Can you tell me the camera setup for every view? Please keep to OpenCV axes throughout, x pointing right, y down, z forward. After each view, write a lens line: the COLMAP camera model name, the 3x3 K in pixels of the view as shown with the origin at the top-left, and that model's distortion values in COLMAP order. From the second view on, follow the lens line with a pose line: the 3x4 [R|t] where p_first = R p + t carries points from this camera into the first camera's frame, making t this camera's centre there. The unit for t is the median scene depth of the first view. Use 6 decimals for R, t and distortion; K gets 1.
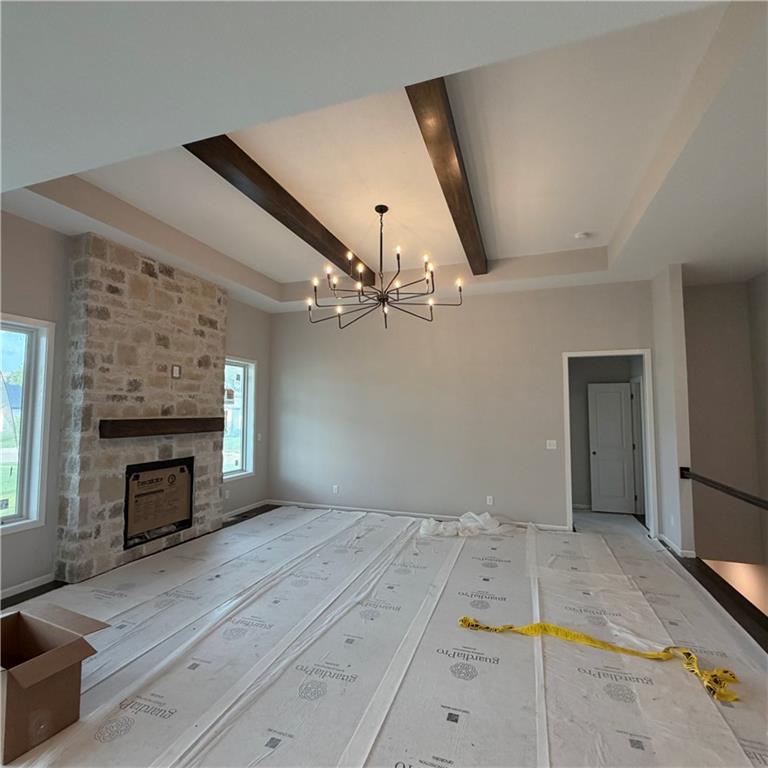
lens RADIAL K [[409.3, 0, 381.5], [0, 409.3, 384.7], [0, 0, 1]] dist [0.001304, -0.000150]
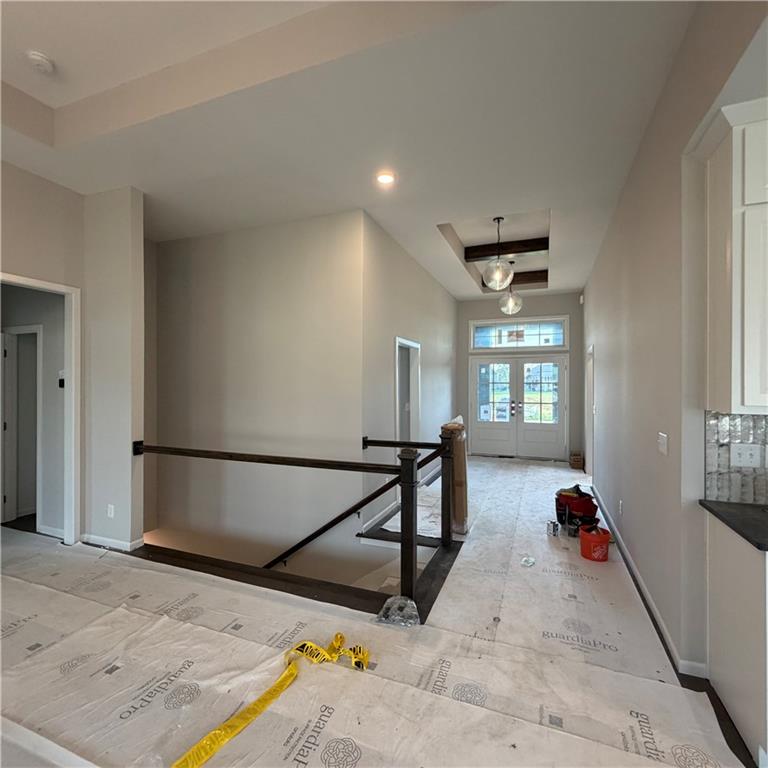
lens RADIAL K [[409.3, 0, 381.5], [0, 409.3, 384.7], [0, 0, 1]] dist [0.001304, -0.000150]
pose [[0.042590, 0.000323, 0.999093, -0.065564], [-0.065476, 0.997851, 0.002468, 0.057708], [-0.996945, -0.065522, 0.042519, 0.510944]]
